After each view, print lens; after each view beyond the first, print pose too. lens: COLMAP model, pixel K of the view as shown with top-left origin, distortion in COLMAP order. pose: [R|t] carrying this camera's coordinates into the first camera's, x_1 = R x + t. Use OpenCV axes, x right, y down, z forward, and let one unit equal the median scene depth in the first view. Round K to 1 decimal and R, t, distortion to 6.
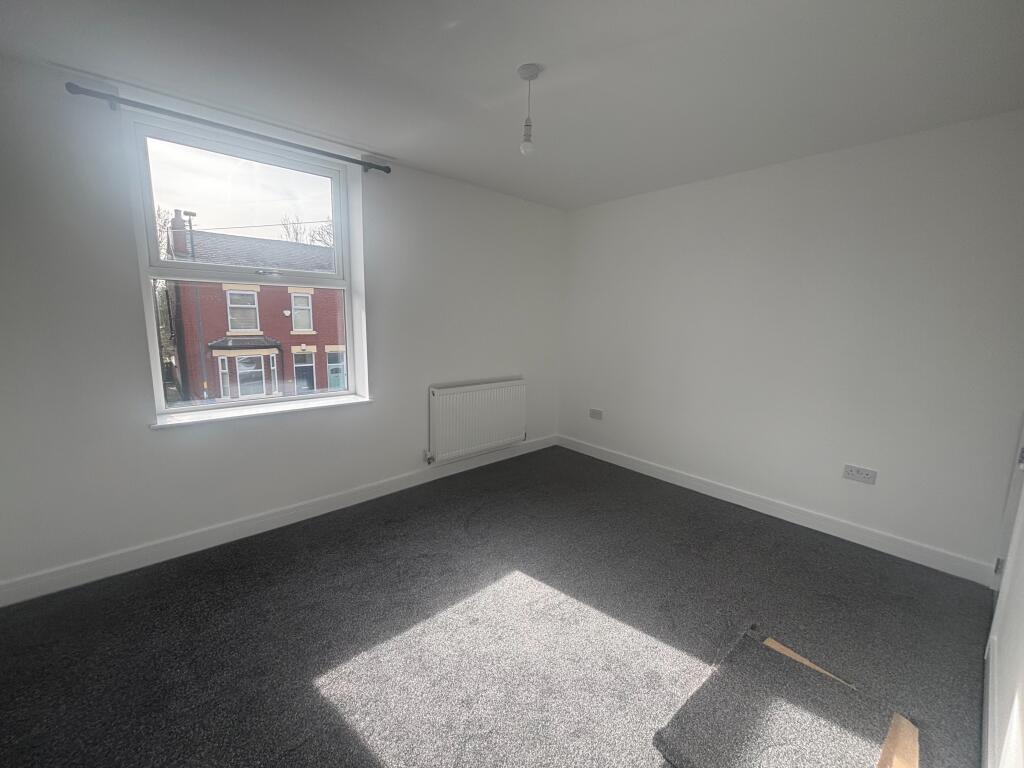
lens RADIAL K [[413.0, 0, 509.6], [0, 413.0, 382.0], [0, 0, 1]] dist [0.002469, 0.000130]
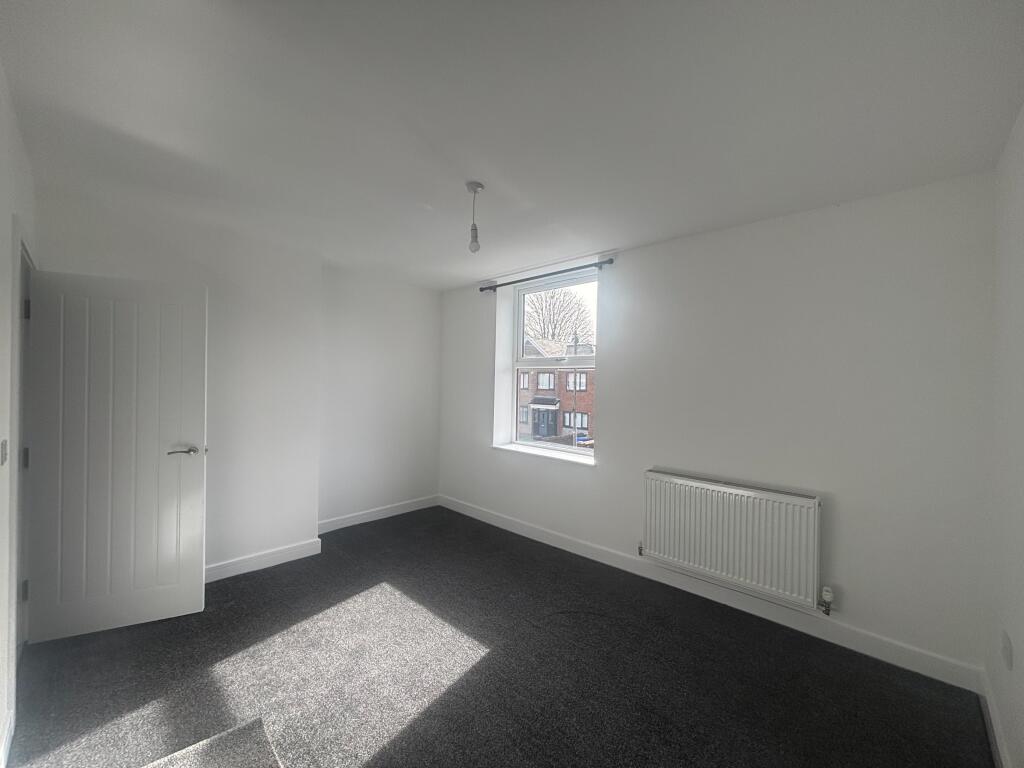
lens RADIAL K [[413.0, 0, 509.6], [0, 413.0, 382.0], [0, 0, 1]] dist [0.002469, 0.000130]
pose [[0.090151, -0.019777, -0.995732, 0.979148], [-0.174211, 0.984075, -0.035318, -0.125409], [0.980573, 0.176651, 0.085270, 0.852191]]
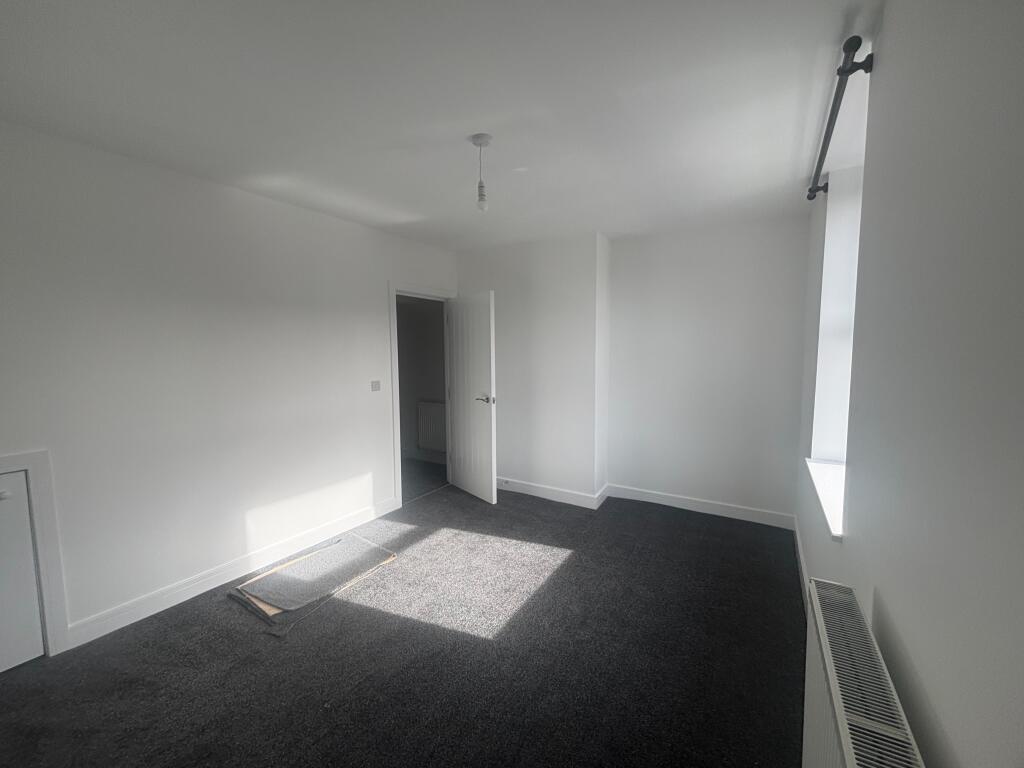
lens RADIAL K [[413.0, 0, 509.6], [0, 413.0, 382.0], [0, 0, 1]] dist [0.002469, 0.000130]
pose [[-0.954436, 0.008557, -0.298293, 0.240172], [-0.062214, 0.971919, 0.226944, -0.293572], [0.291858, 0.235162, -0.927102, 1.709469]]
